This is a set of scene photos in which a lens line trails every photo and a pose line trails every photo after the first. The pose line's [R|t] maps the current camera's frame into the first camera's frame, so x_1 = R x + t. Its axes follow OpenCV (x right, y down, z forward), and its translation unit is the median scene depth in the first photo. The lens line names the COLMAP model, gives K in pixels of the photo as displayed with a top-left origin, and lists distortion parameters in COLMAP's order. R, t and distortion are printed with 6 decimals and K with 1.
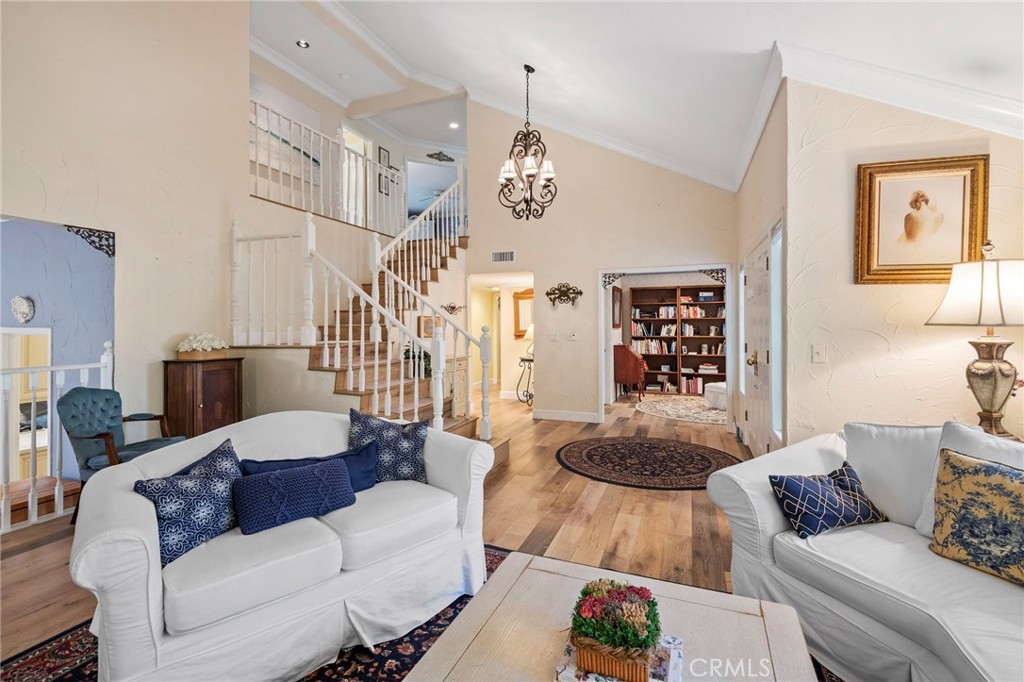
lens RADIAL K [[472.7, 0, 510.0], [0, 472.7, 334.2], [0, 0, 1]] dist [0.020250, -0.006455]
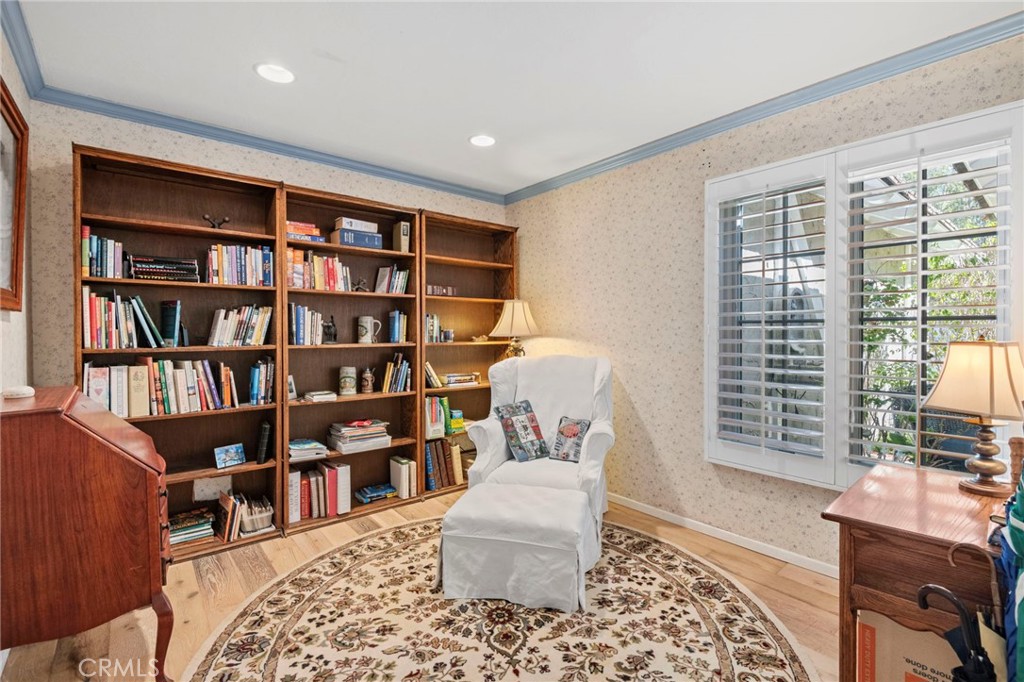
lens RADIAL K [[472.7, 0, 507.4], [0, 472.7, 334.1], [0, 0, 1]] dist [0.020250, -0.006455]
pose [[0.491404, -0.001686, 0.870930, 0.156765], [0.013979, 0.999885, -0.005952, 0.000341], [-0.870819, 0.015100, 0.491371, 0.712921]]
